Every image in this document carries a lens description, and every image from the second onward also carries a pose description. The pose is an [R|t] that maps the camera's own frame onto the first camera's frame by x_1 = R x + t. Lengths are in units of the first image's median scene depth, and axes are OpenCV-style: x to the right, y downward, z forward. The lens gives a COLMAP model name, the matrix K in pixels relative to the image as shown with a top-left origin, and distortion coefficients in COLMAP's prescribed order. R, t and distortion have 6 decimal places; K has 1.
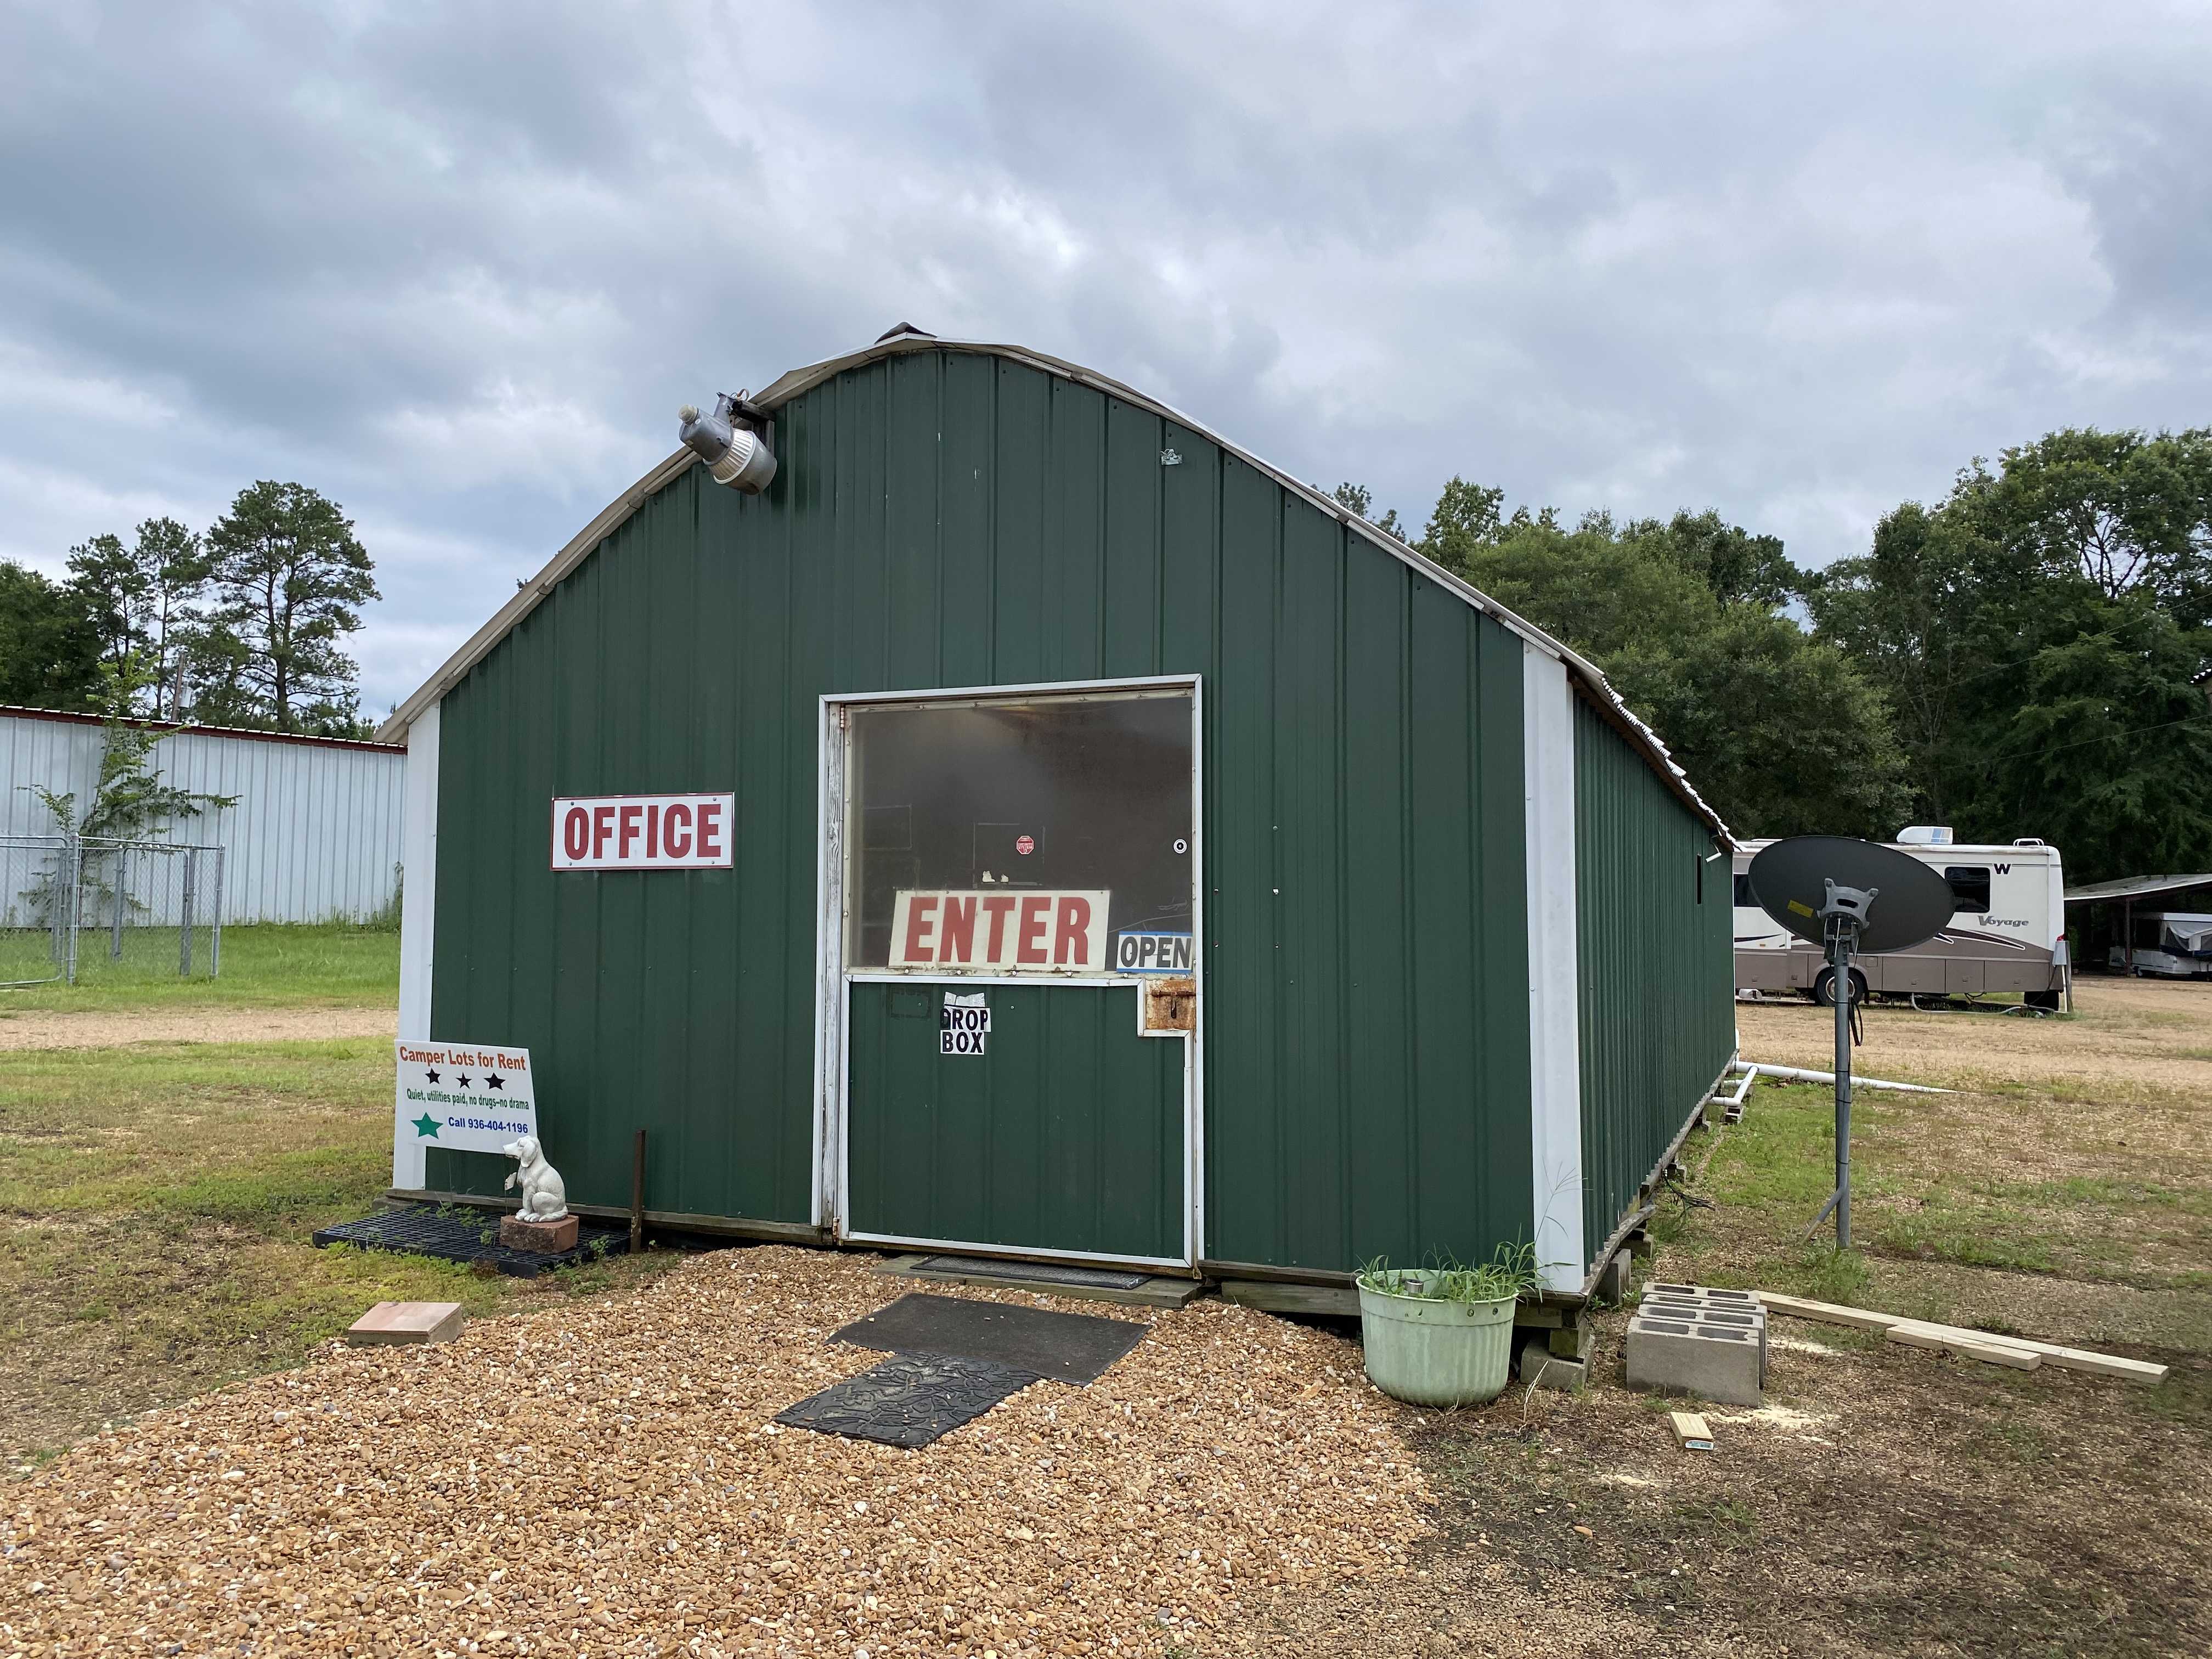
lens RADIAL K [[1675.5, 0, 1206.9], [0, 1675.5, 813.8], [0, 0, 1]] dist [0.058151, -0.056127]
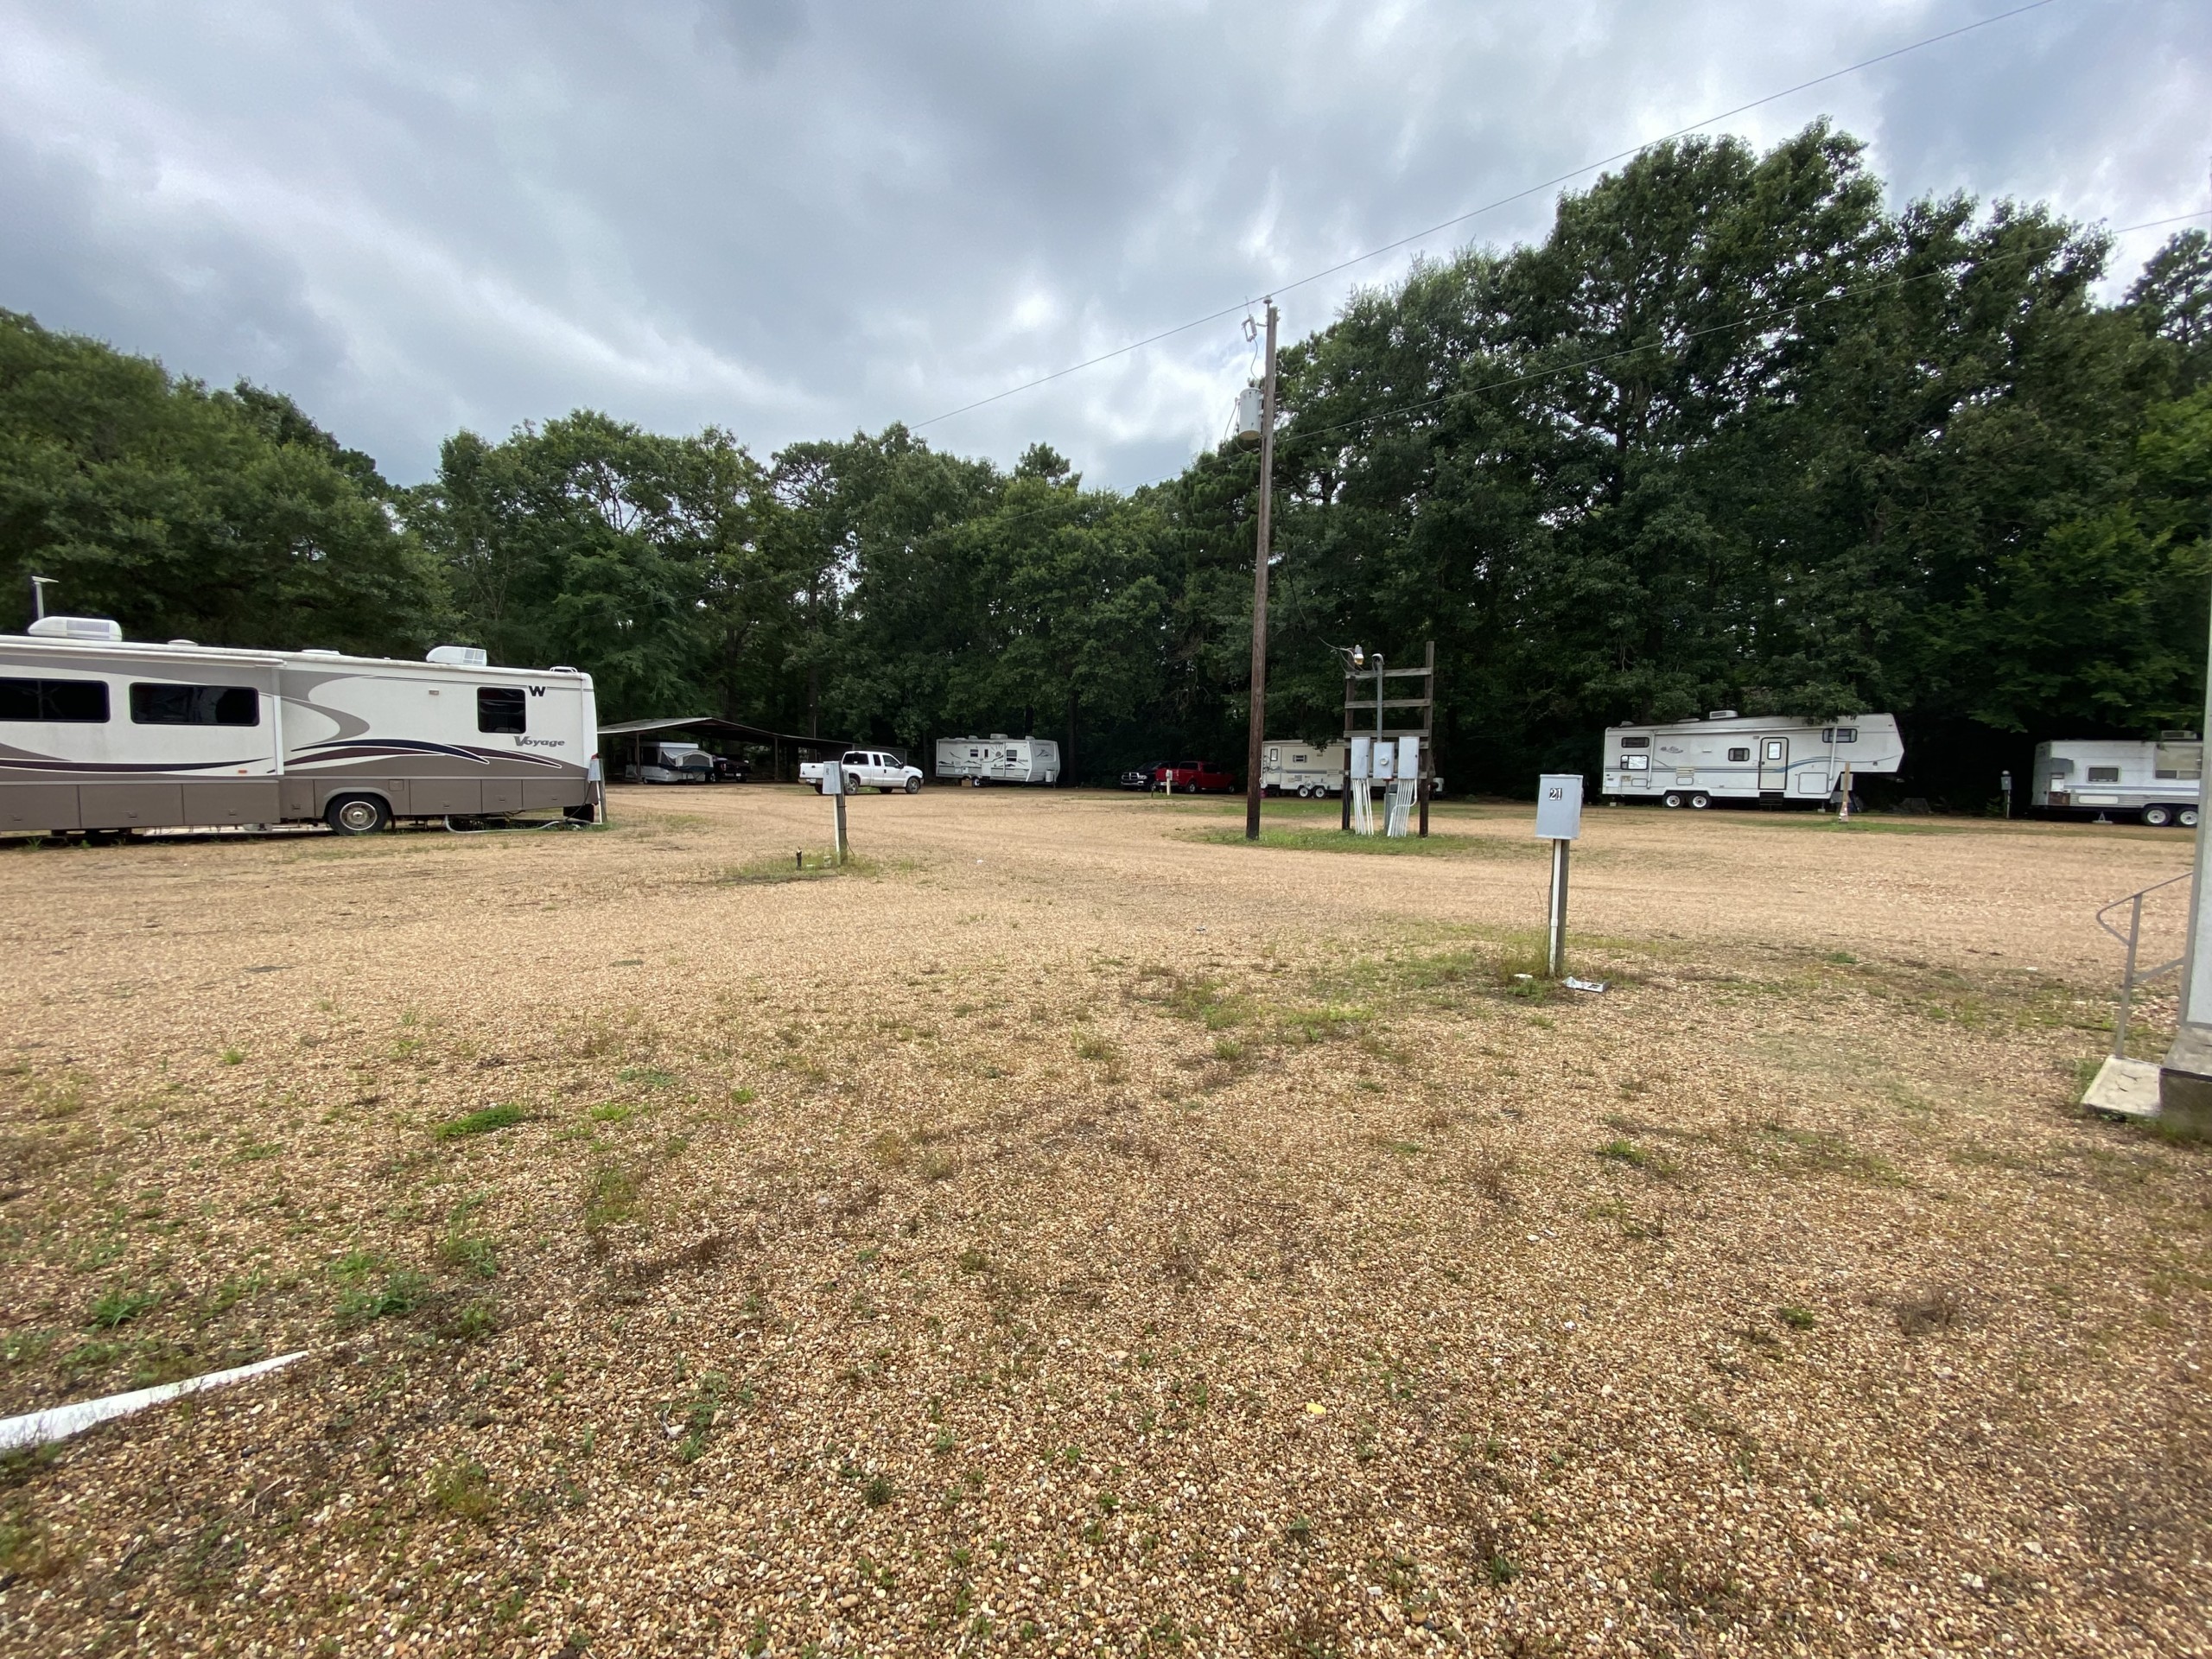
lens RADIAL K [[890.4, 0, 1106.0], [0, 890.4, 829.5], [0, 0, 1]] dist [-0.017504, -0.000247]
pose [[0.547659, -0.079365, 0.832929, 0.208331], [-0.046234, 0.991100, 0.124835, 0.033806], [-0.835423, -0.106877, 0.539115, 0.418233]]
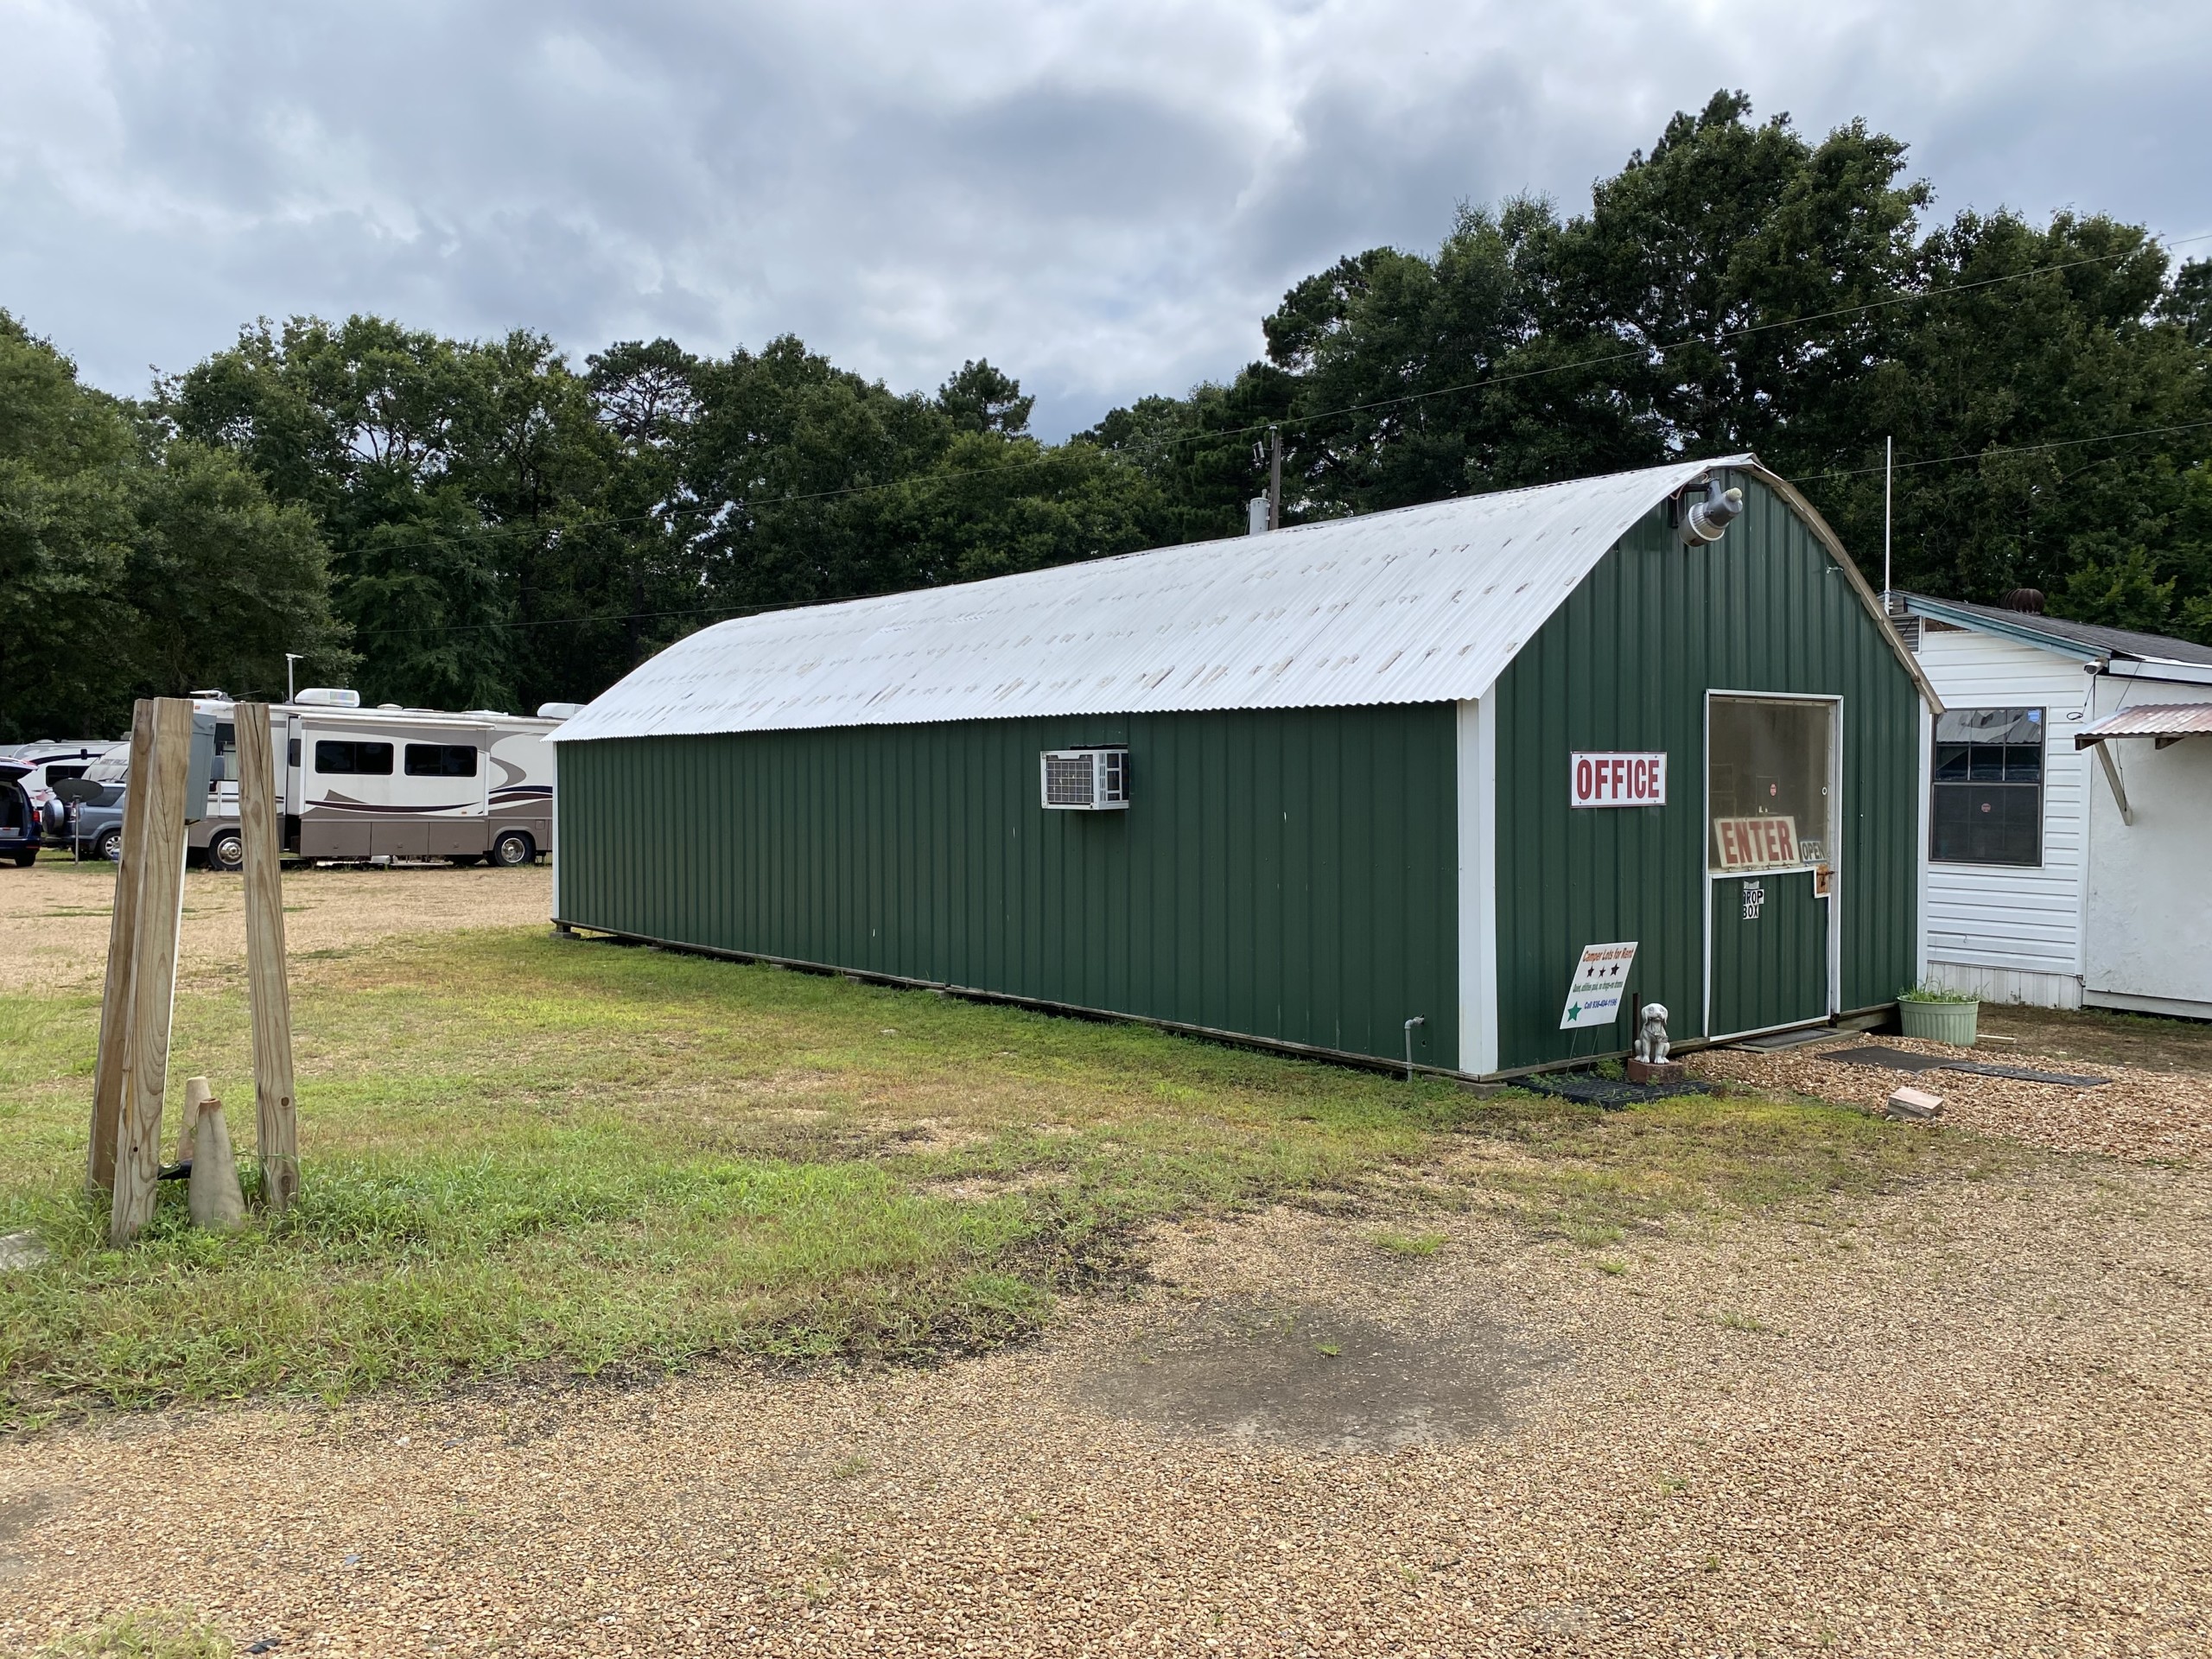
lens RADIAL K [[1646.4, 0, 1106.0], [0, 1646.4, 829.5], [0, 0, 1]] dist [0.012750, -0.069606]
pose [[0.495959, -0.034171, 0.867673, -0.375064], [-0.053450, 0.996129, 0.069781, -0.004273], [-0.866699, -0.080985, 0.492213, 0.155554]]
